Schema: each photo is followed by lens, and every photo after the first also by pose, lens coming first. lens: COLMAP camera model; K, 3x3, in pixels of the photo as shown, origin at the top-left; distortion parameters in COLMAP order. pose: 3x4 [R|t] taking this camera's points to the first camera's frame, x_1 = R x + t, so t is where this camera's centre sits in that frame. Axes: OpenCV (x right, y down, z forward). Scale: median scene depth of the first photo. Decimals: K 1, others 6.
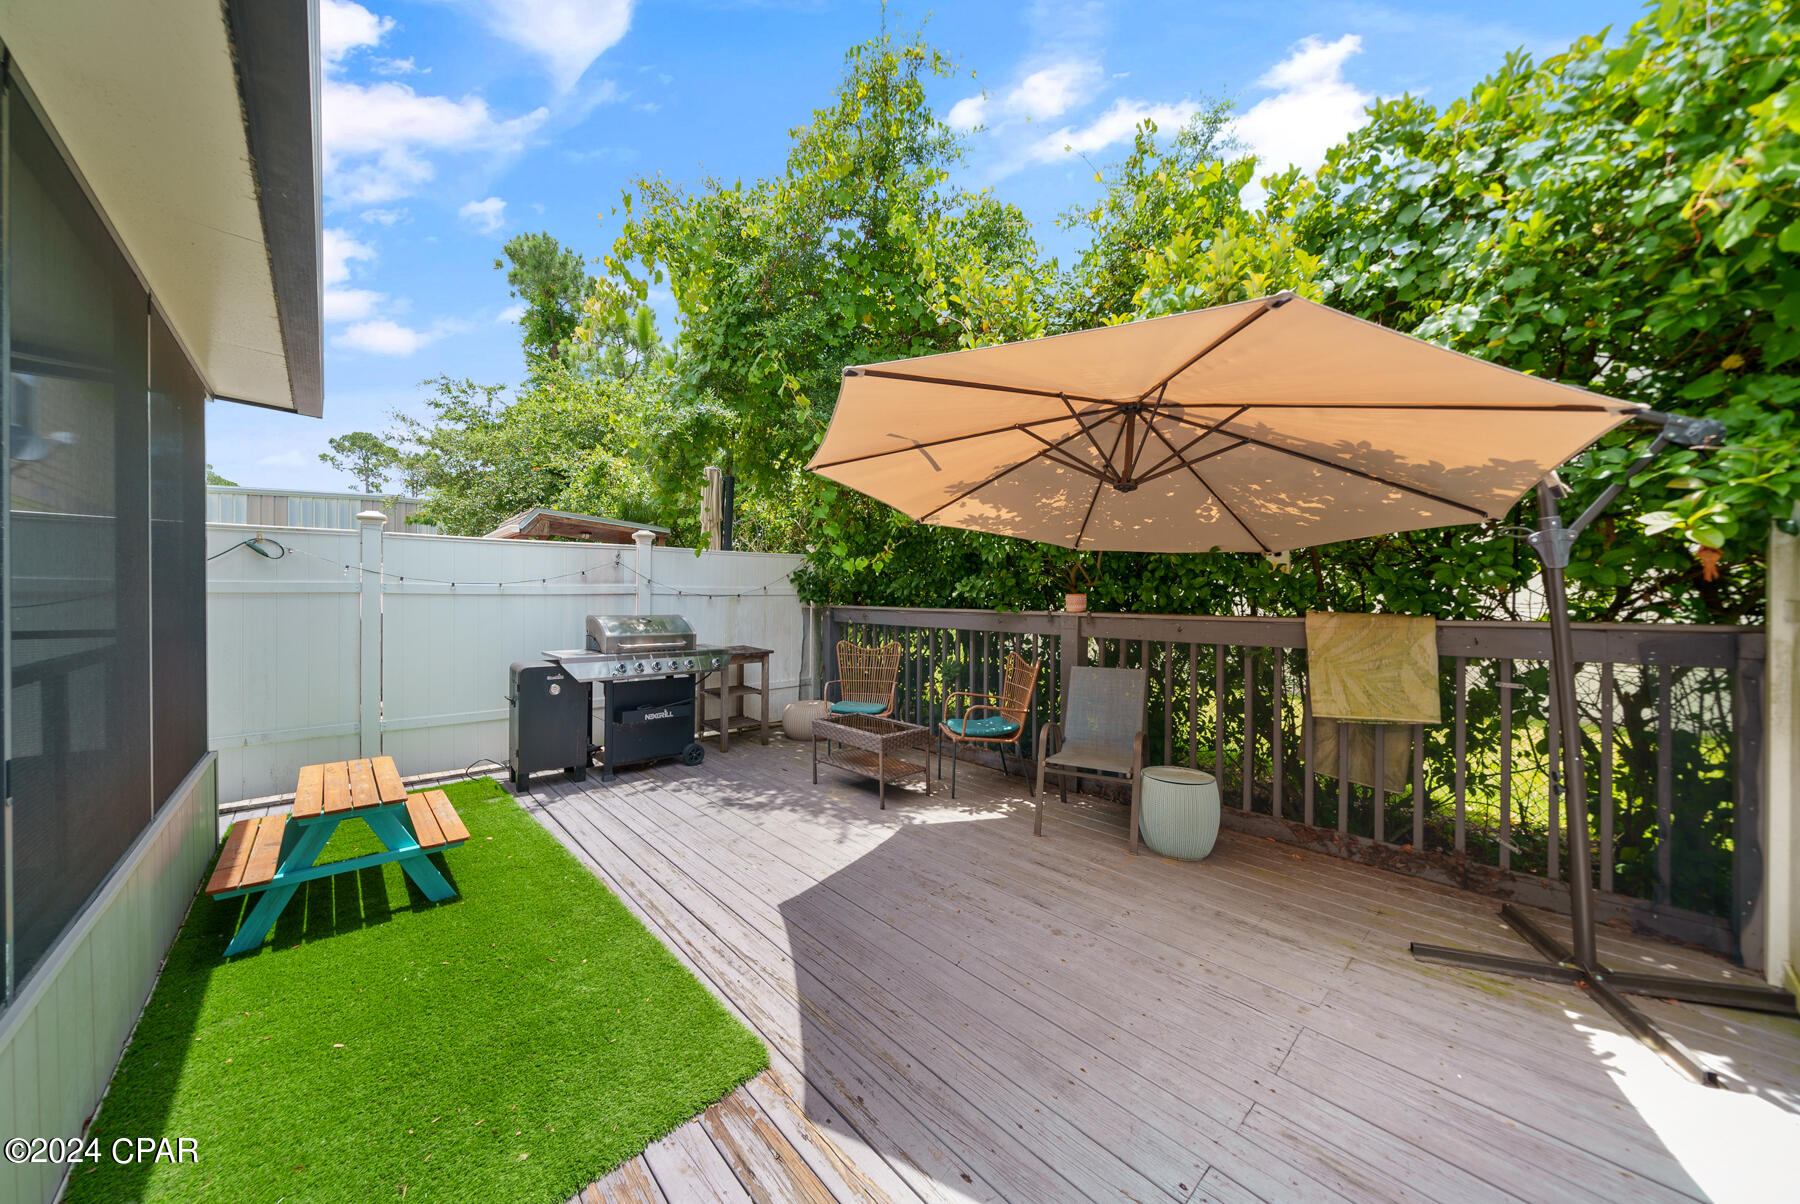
lens RADIAL K [[623.5, 0, 894.6], [0, 623.5, 605.4], [0, 0, 1]] dist [-0.002711, -0.000063]
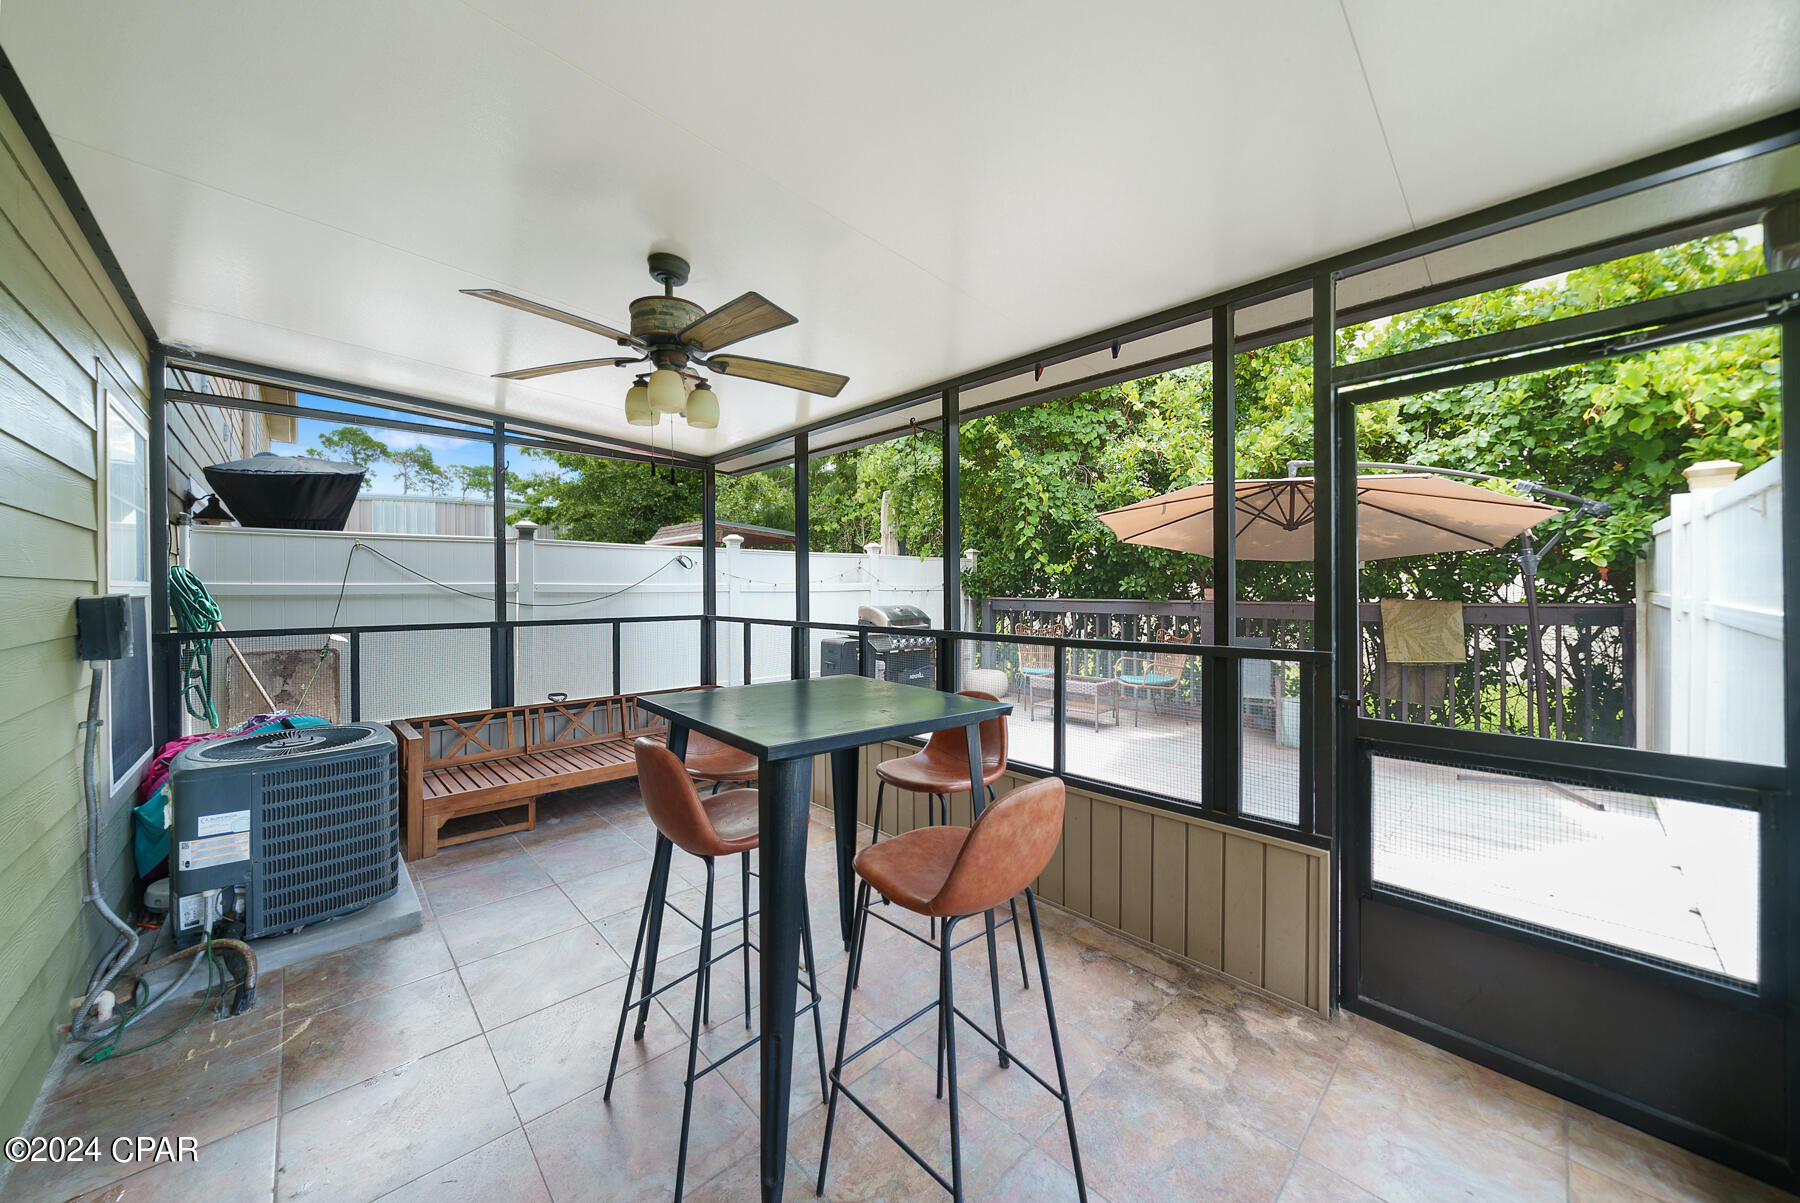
lens RADIAL K [[627.6, 0, 899.3], [0, 627.6, 597.0], [0, 0, 1]] dist [-0.001553, -0.000159]
pose [[0.999493, -0.008282, 0.030743, -0.668265], [0.008306, 0.999965, -0.000657, -0.003879], [-0.030737, 0.000912, 0.999527, -0.618183]]
